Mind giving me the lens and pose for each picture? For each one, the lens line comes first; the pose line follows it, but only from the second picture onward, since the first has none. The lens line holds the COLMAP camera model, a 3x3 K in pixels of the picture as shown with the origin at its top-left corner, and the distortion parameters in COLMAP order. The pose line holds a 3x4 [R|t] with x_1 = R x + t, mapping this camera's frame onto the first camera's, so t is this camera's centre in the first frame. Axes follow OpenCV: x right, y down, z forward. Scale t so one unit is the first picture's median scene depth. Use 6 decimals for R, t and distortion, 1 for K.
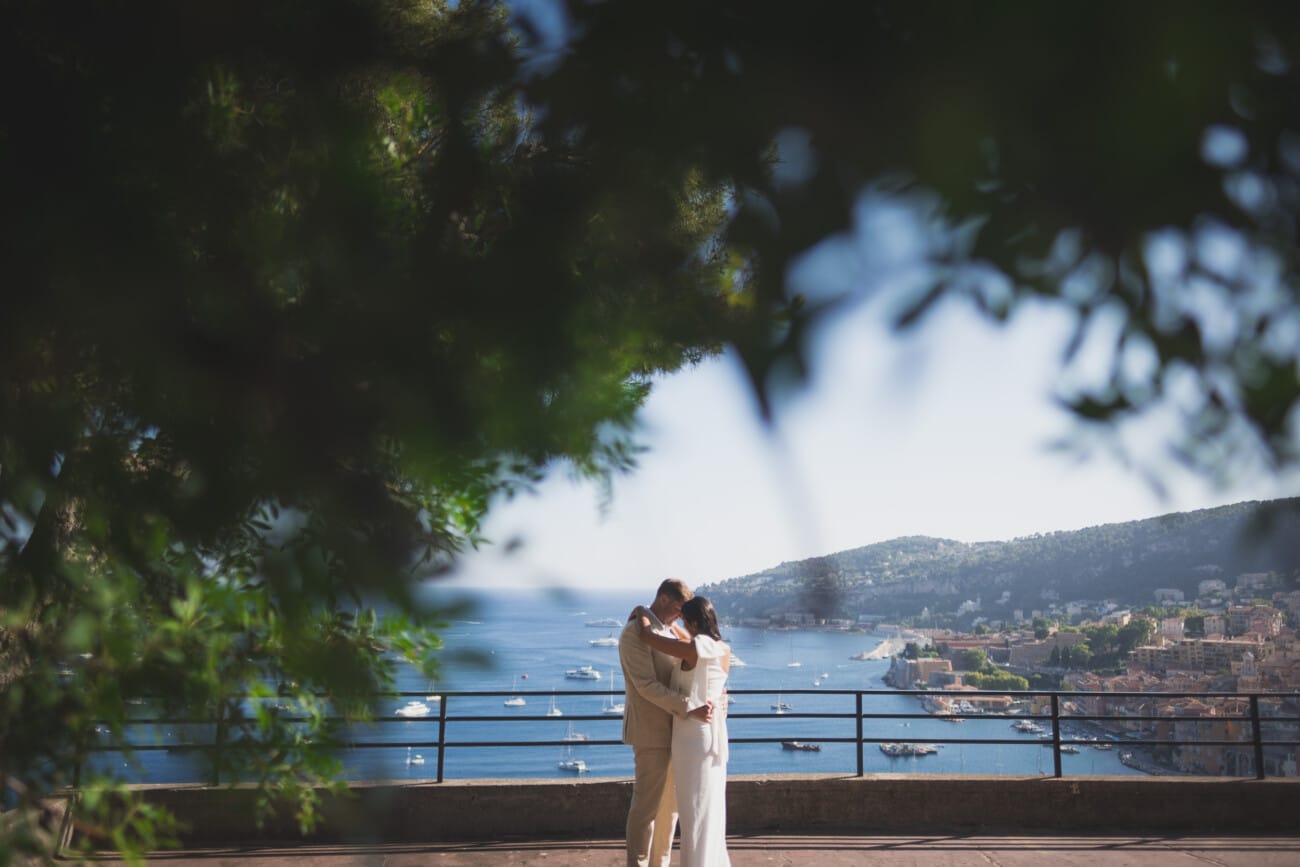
lens RADIAL K [[923.1, 0, 658.8], [0, 923.1, 427.6], [0, 0, 1]] dist [-0.017555, 0.012036]
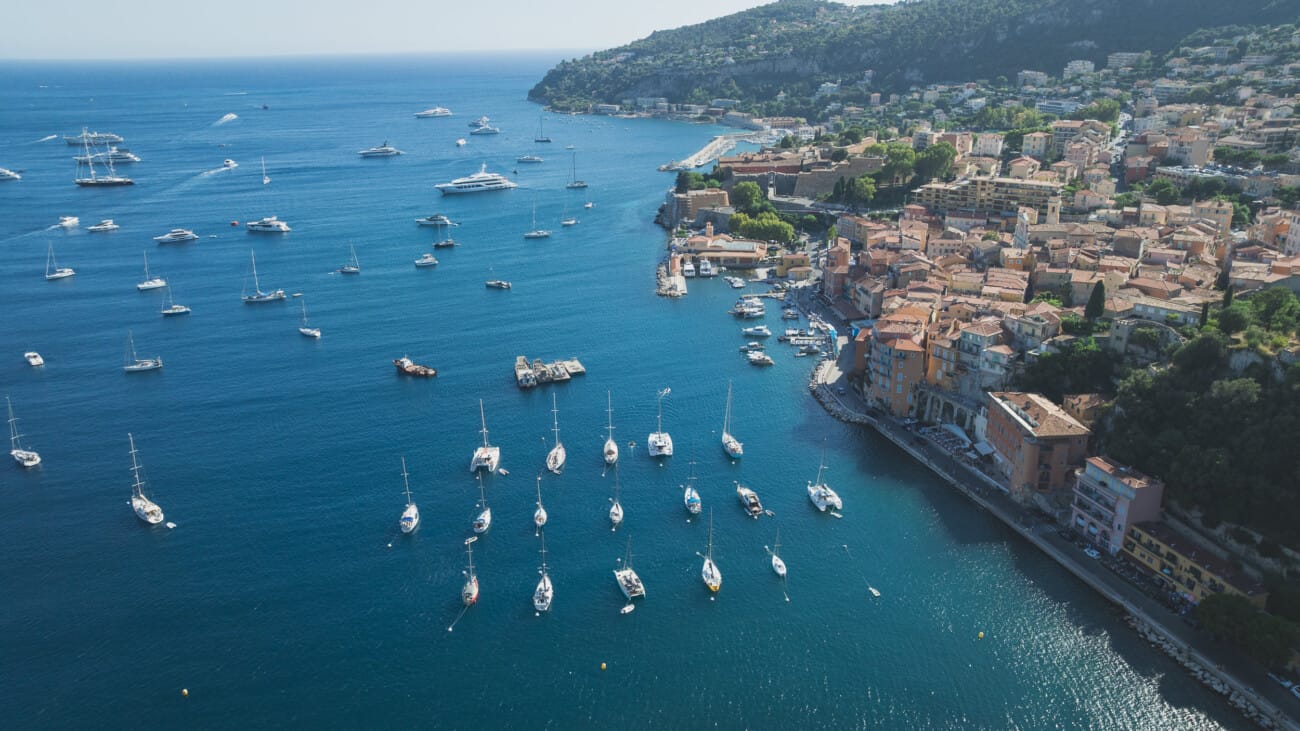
lens RADIAL K [[923.5, 0, 650.7], [0, 923.5, 369.4], [0, 0, 1]] dist [-0.019544, 0.013256]
pose [[0.996362, -0.051289, 0.068061, 0.095401], [0.011613, 0.872888, 0.487783, -0.009971], [-0.084427, -0.485218, 0.870308, 0.100037]]
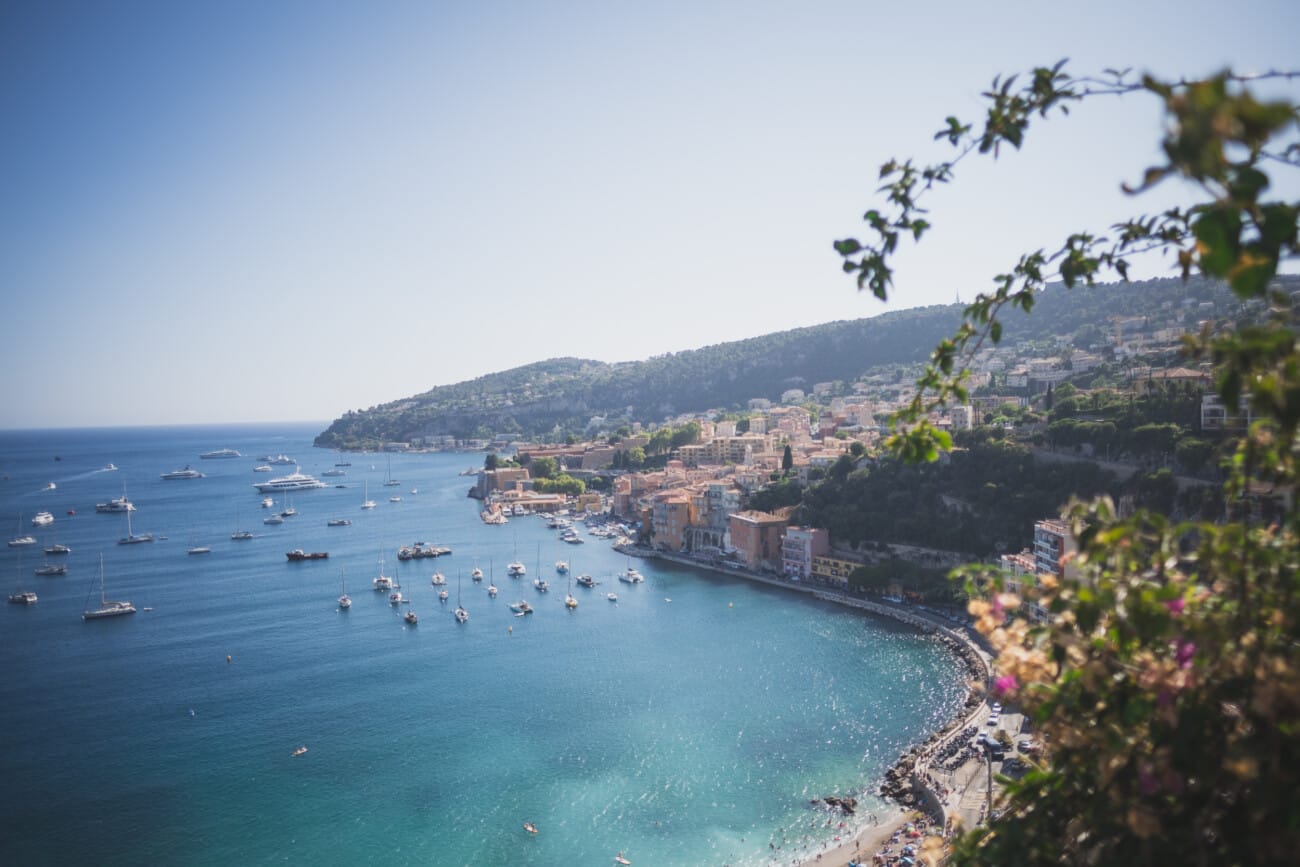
lens RADIAL K [[923.1, 0, 647.9], [0, 923.1, 440.5], [0, 0, 1]] dist [-0.017555, 0.012036]
pose [[0.946954, -0.045627, 0.318114, 0.060718], [-0.018766, 0.980330, 0.196470, 0.007200], [-0.320821, -0.192018, 0.927472, -0.002250]]
